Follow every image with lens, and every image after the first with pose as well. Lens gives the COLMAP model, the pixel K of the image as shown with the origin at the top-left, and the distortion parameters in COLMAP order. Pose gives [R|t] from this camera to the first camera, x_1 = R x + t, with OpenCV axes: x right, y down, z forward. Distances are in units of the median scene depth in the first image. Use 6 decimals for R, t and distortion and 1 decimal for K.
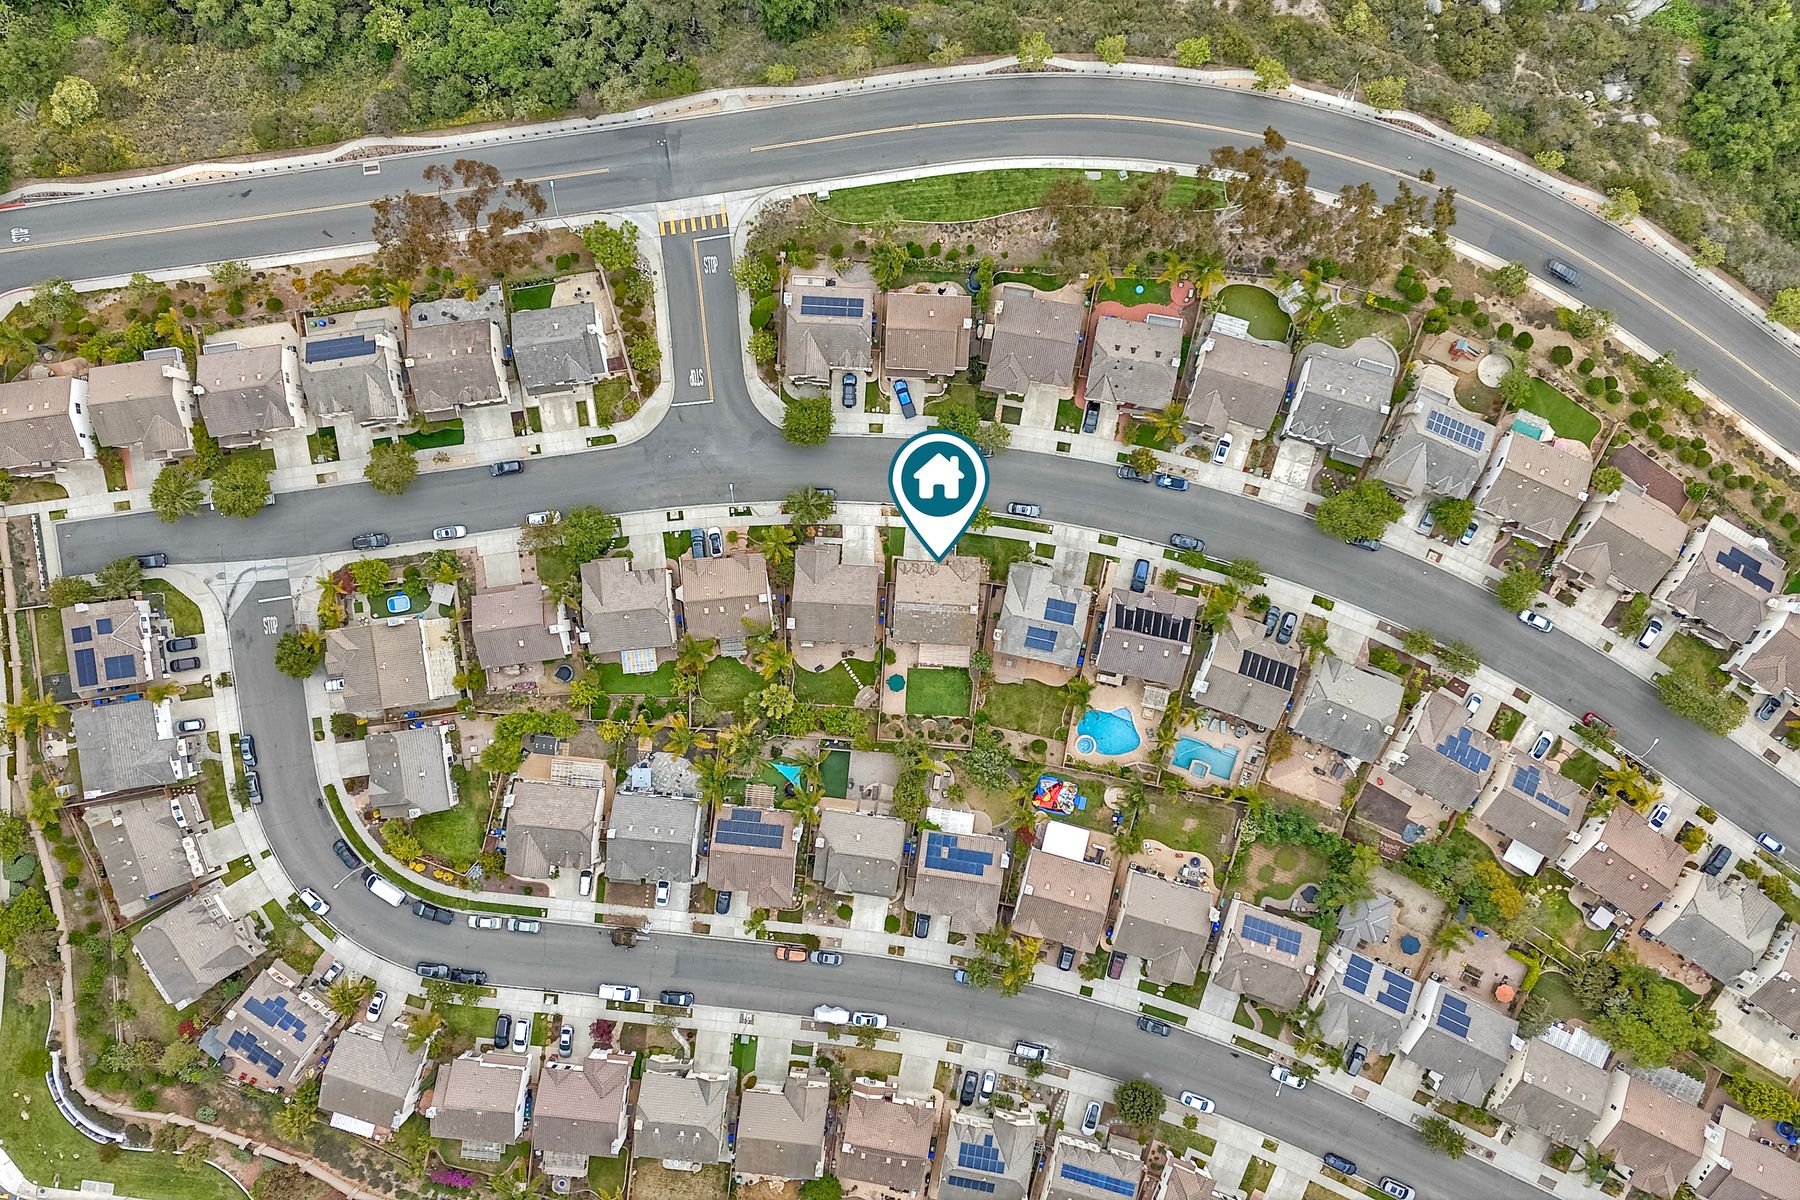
lens RADIAL K [[1562.2, 0, 900.0], [0, 1562.2, 600.0], [0, 0, 1]] dist [0.101634, -0.161059]
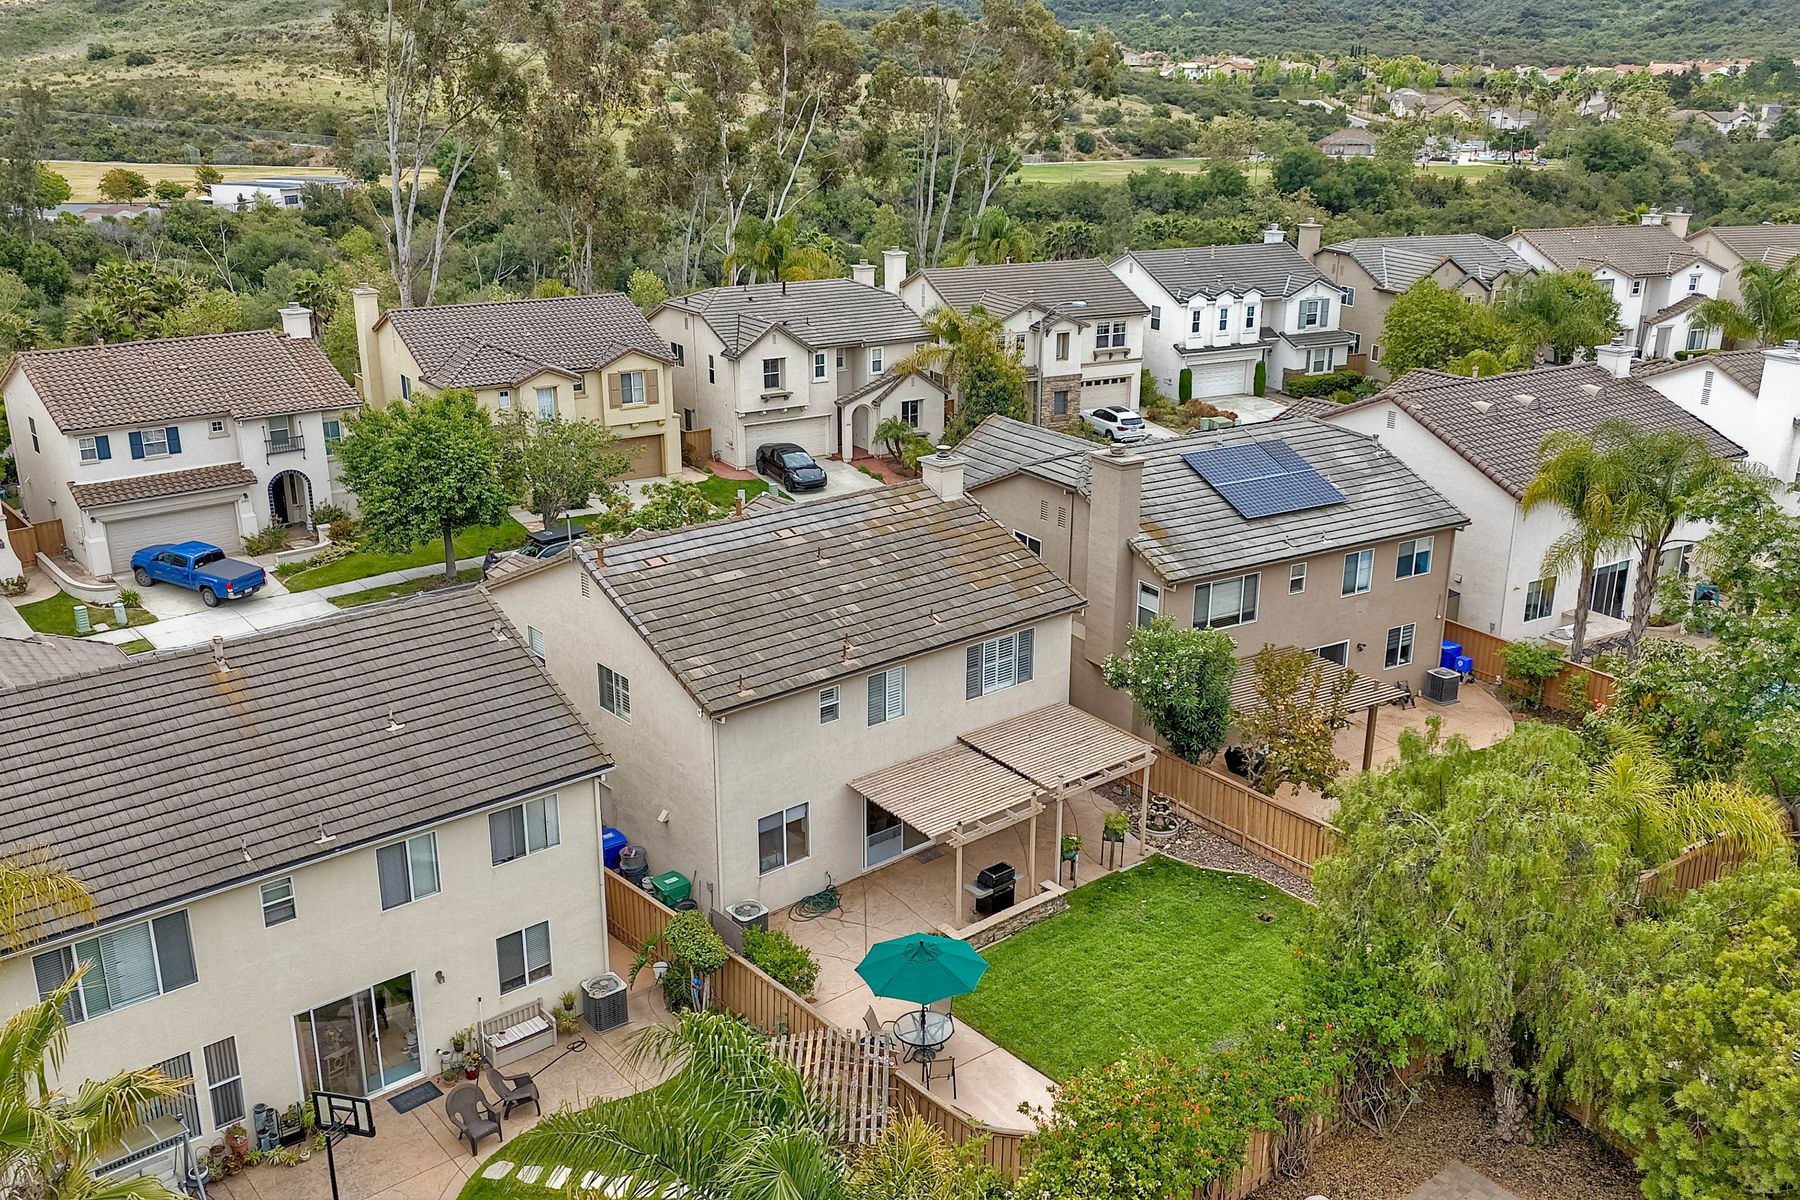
lens RADIAL K [[1562.2, 0, 900.0], [0, 1562.2, 600.0], [0, 0, 1]] dist [0.101634, -0.161059]
pose [[0.727172, -0.197216, 0.657516, -0.087327], [0.686260, 0.231702, -0.689464, 0.138384], [-0.016374, 0.952586, 0.303829, 0.924639]]
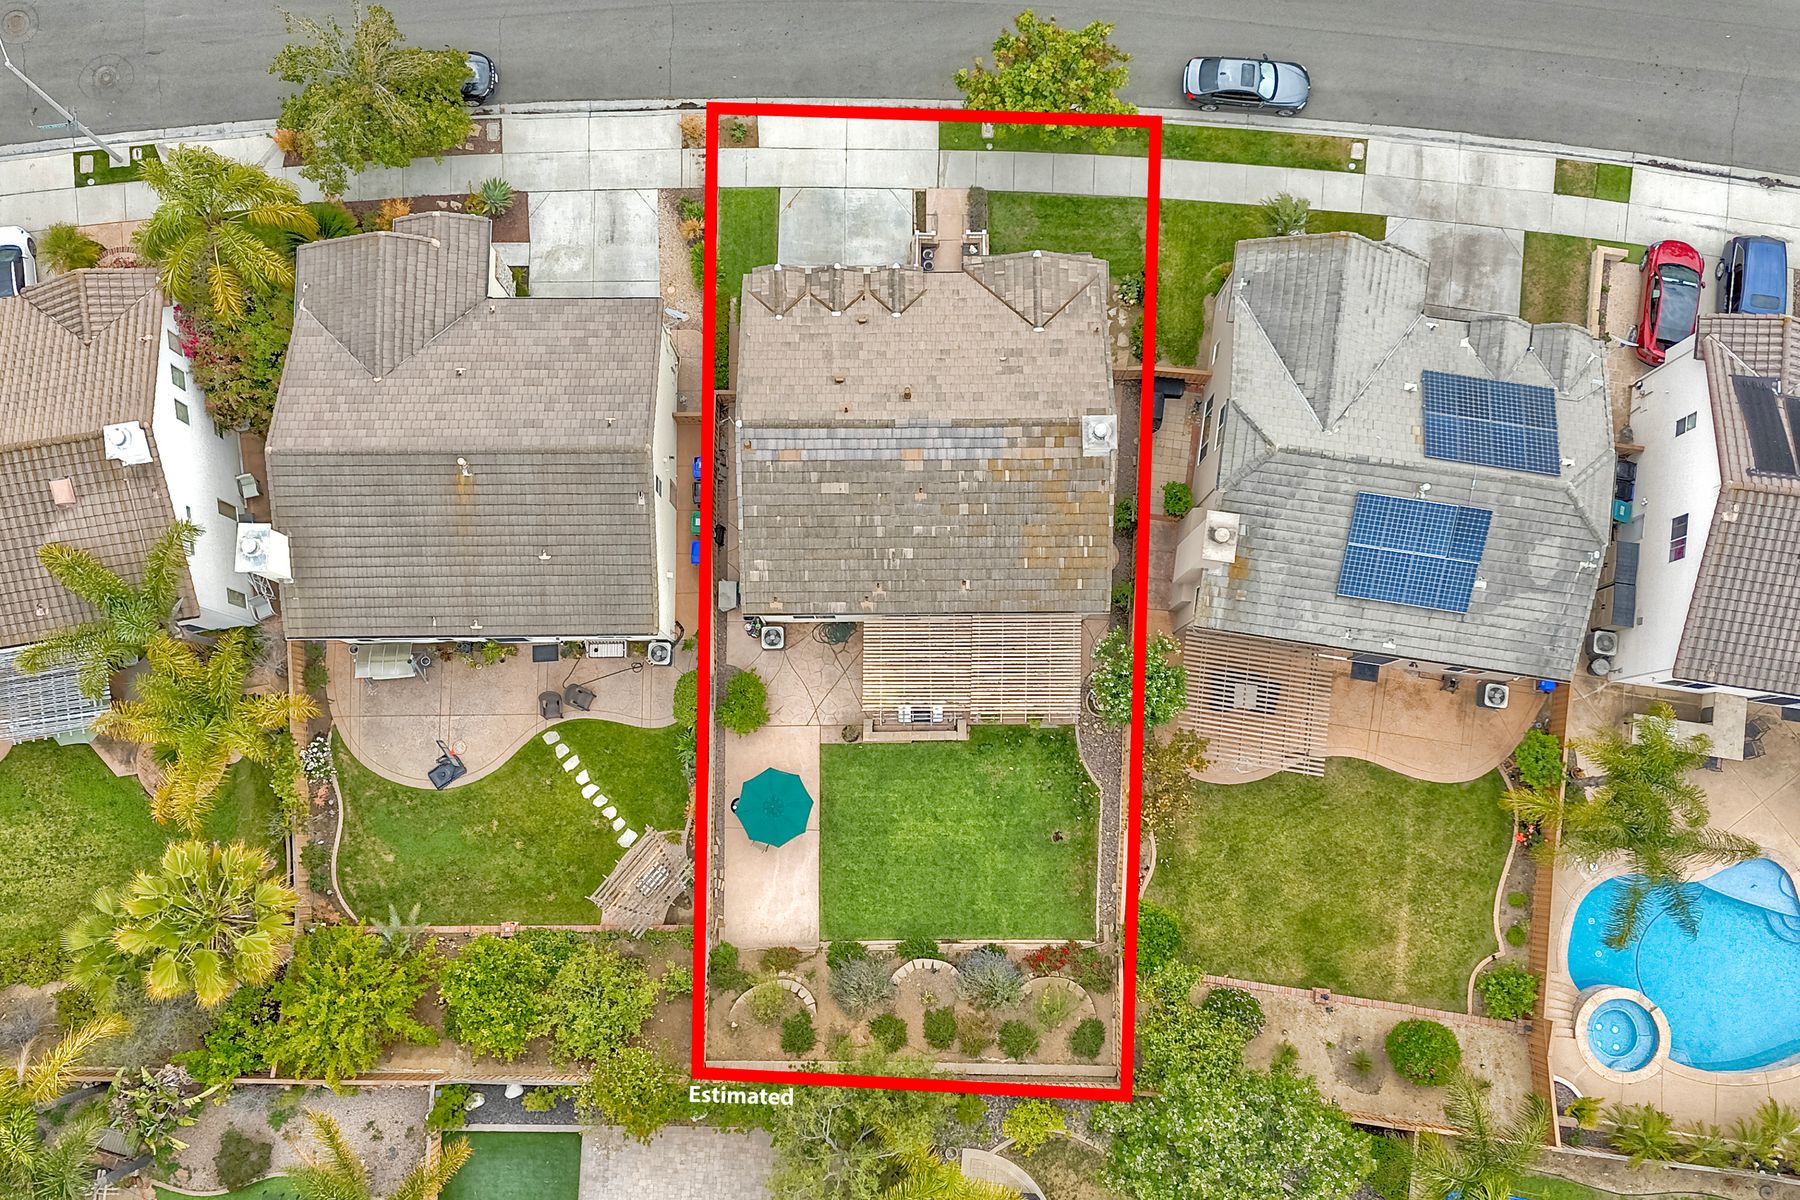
lens RADIAL K [[1673.8, 0, 877.9], [0, 1673.8, 576.6], [0, 0, 1]] dist [0.113759, -0.207427]
pose [[0.997947, -0.061225, 0.018813, 0.010476], [0.063333, 0.987092, -0.147101, 0.056632], [-0.009563, 0.147991, 0.988943, 0.745873]]
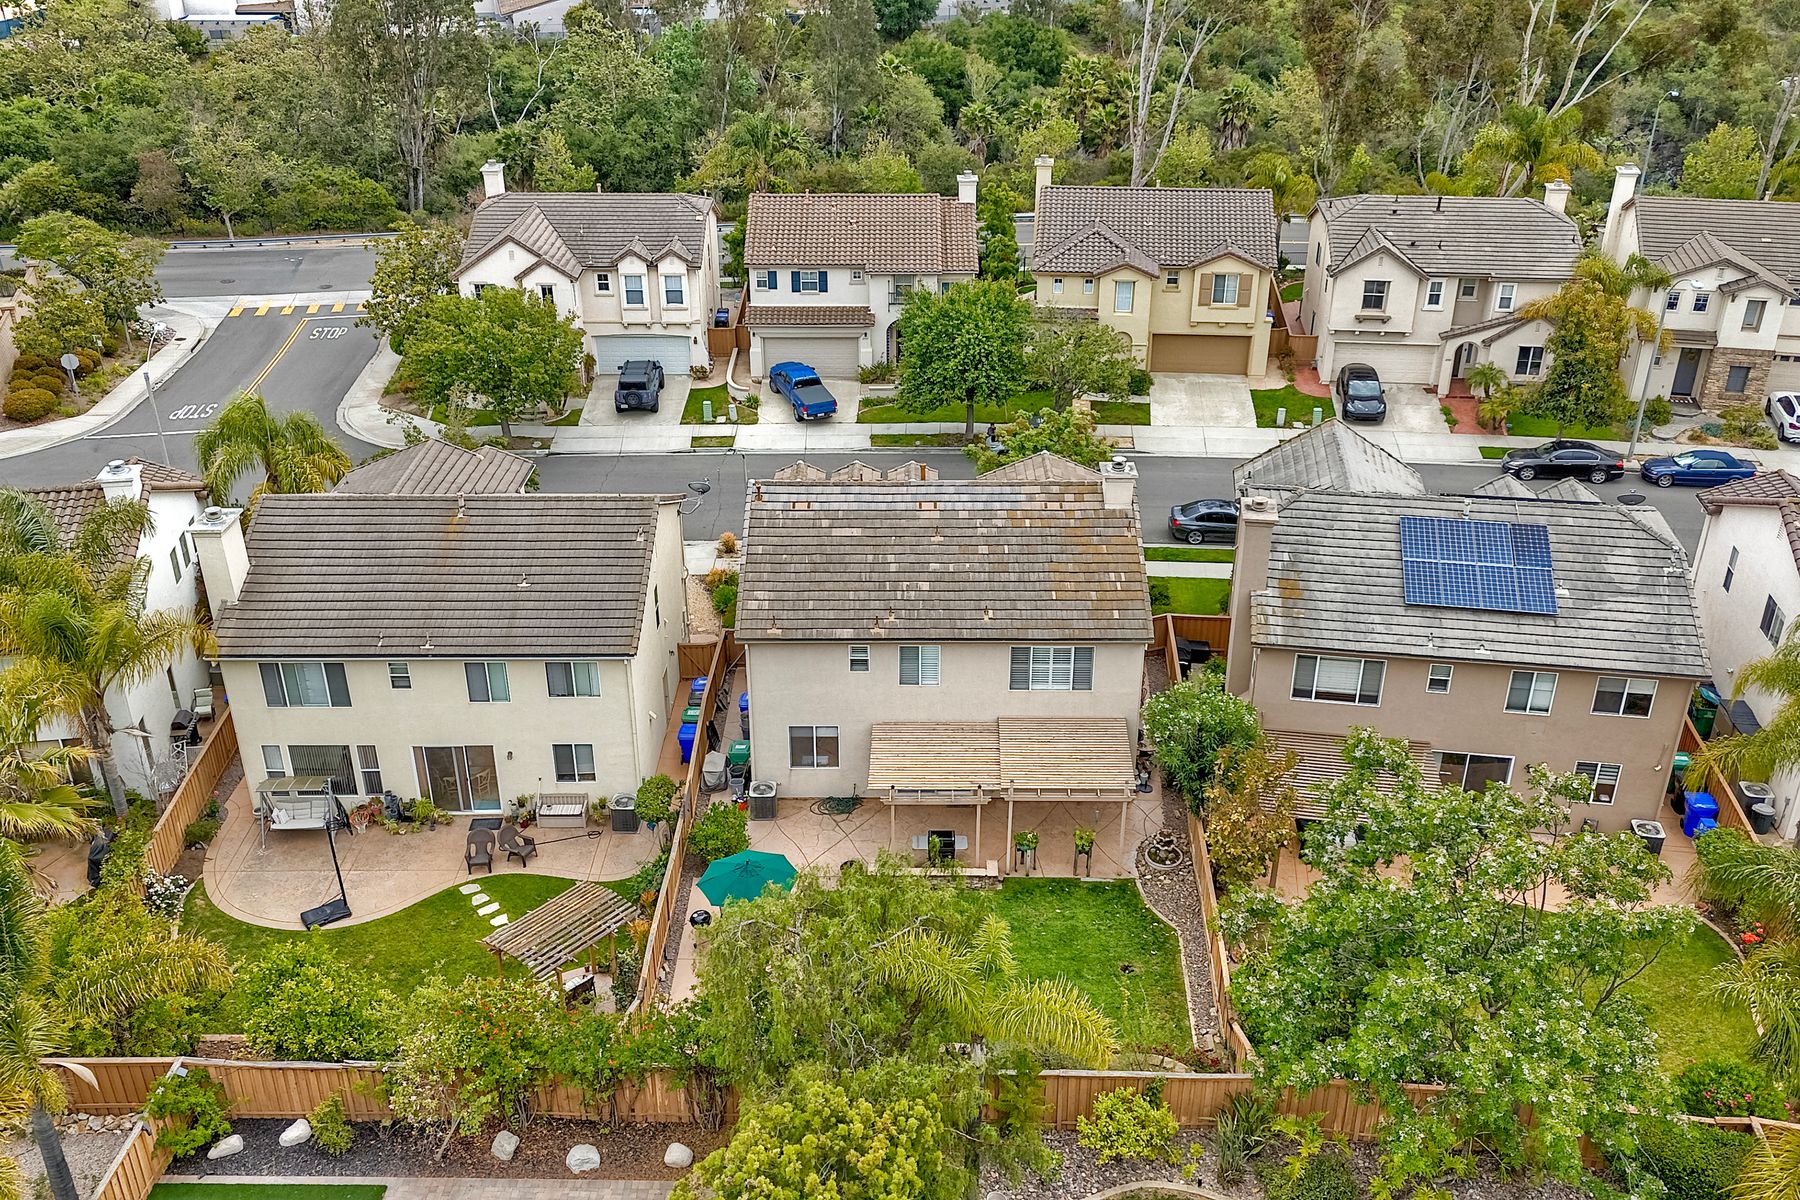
lens RADIAL K [[1562.2, 0, 900.0], [0, 1562.2, 600.0], [0, 0, 1]] dist [0.101634, -0.161059]
pose [[0.998451, -0.007981, 0.055056, 0.005312], [0.052588, 0.458252, -0.887265, 0.196308], [-0.018148, 0.888787, 0.457962, 0.887230]]
